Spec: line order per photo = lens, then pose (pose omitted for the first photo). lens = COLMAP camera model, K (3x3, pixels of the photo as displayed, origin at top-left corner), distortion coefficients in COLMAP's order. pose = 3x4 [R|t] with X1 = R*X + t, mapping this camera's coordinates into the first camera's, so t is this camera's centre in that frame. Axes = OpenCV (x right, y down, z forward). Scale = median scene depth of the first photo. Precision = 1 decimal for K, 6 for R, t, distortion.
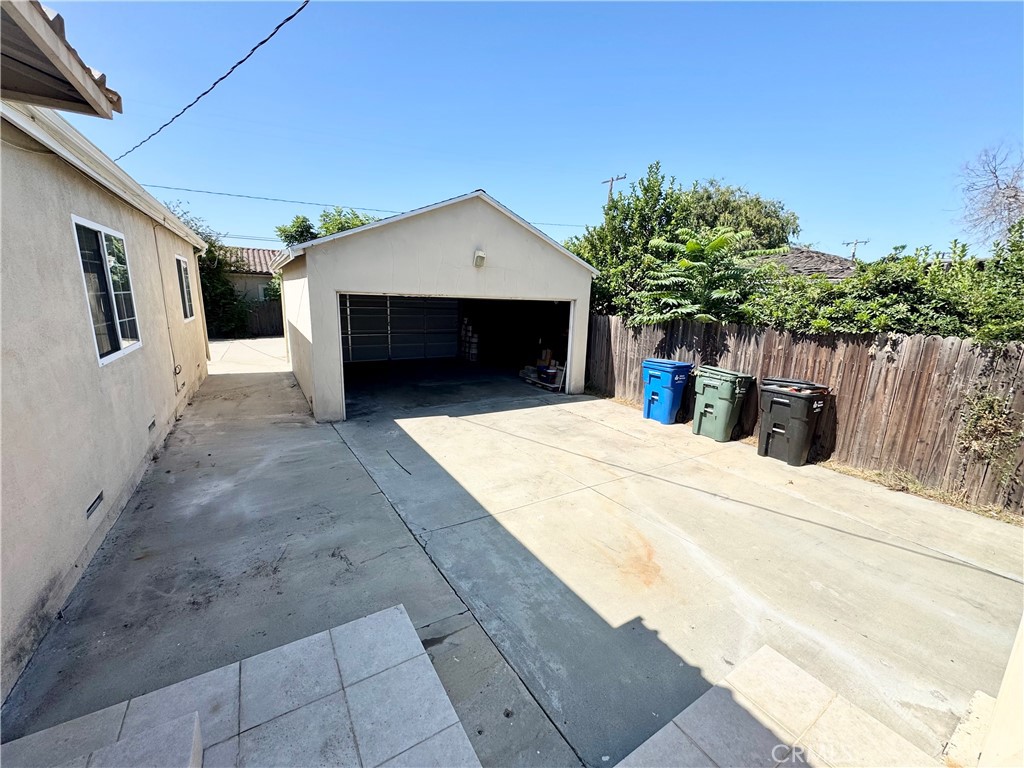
lens RADIAL K [[408.6, 0, 510.1], [0, 408.6, 384.5], [0, 0, 1]] dist [0.001700, 0.000297]
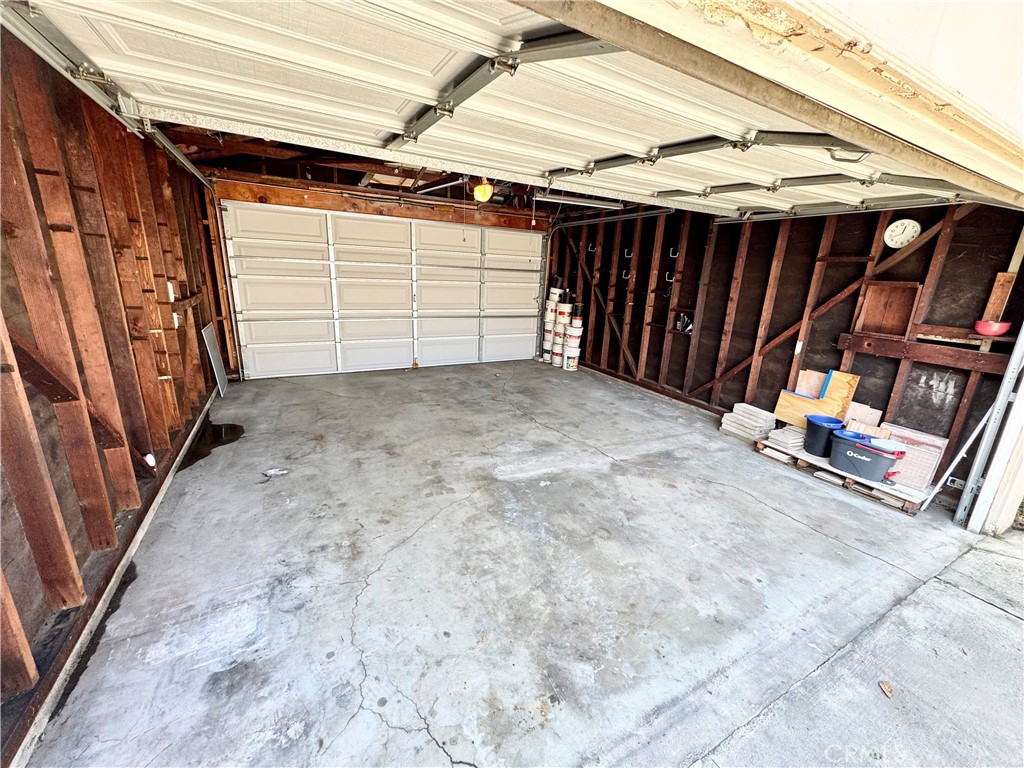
lens RADIAL K [[408.6, 0, 514.1], [0, 408.6, 383.3], [0, 0, 1]] dist [0.001700, 0.000297]
pose [[0.998710, 0.019751, -0.046789, -0.177492], [-0.016980, 0.998120, 0.058891, -0.090451], [0.047864, -0.058021, 0.997167, 0.594190]]
